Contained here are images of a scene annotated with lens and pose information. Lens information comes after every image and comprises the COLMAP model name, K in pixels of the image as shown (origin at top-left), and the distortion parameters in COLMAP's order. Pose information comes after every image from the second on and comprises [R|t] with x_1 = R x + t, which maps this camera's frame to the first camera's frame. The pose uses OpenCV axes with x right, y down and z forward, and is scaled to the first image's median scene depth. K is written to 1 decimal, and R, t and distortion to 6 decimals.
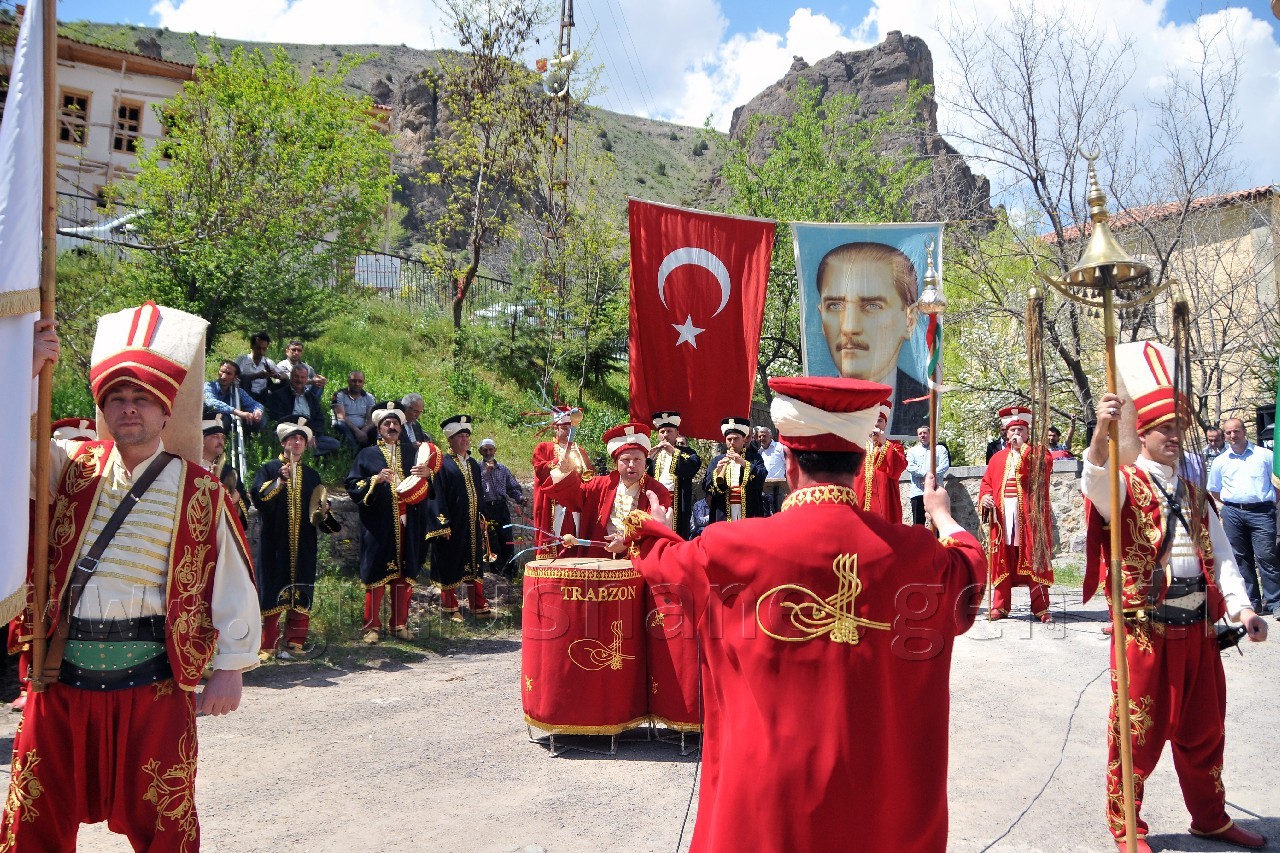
lens RADIAL K [[1085.1, 0, 640.0], [0, 1085.1, 426.5], [0, 0, 1]] dist [-0.130440, 0.015980]
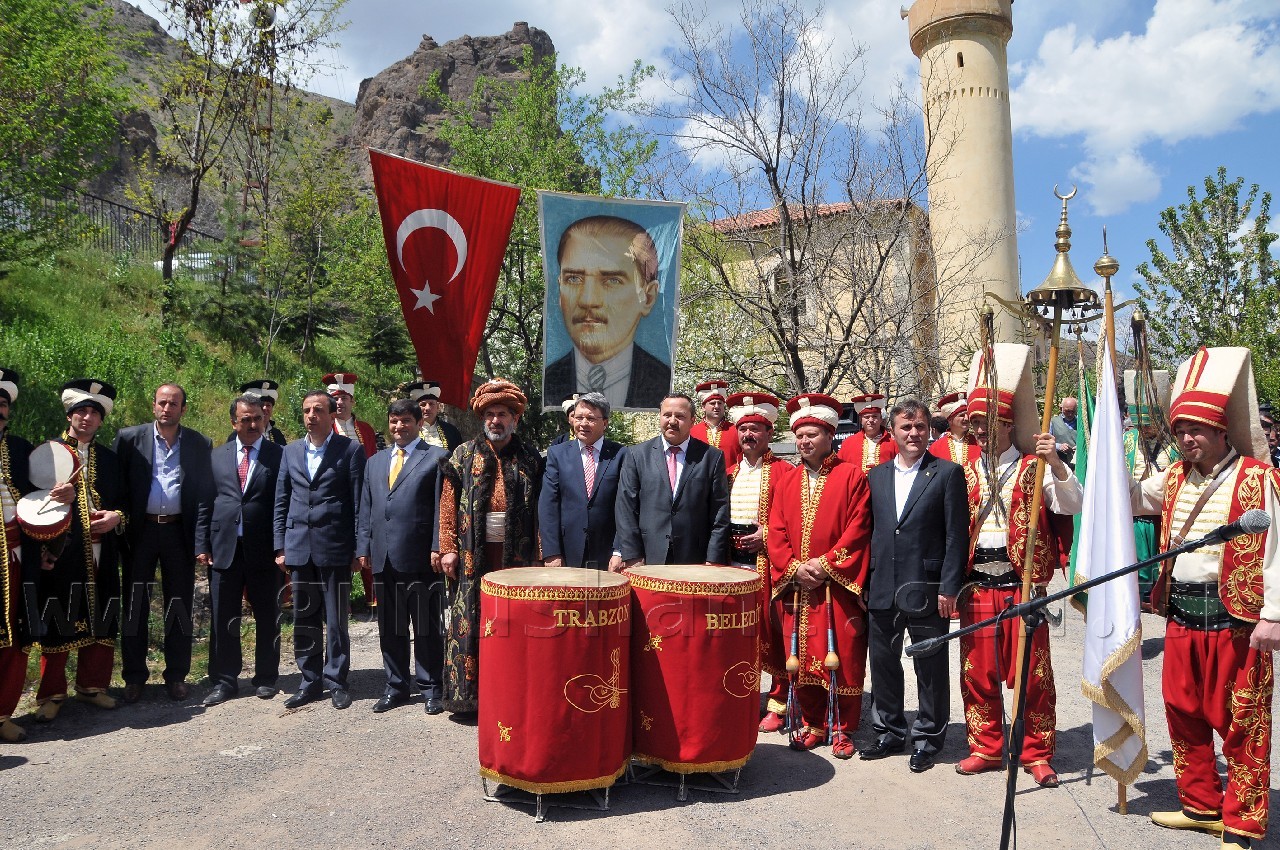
lens RADIAL K [[1035.7, 0, 618.9], [0, 1035.7, 433.0], [0, 0, 1]] dist [-0.176743, 0.192927]
pose [[0.938378, 0.015657, 0.345257, -0.104346], [-0.028339, 0.999095, 0.031715, -0.002488], [-0.344448, -0.039545, 0.937972, 0.101354]]
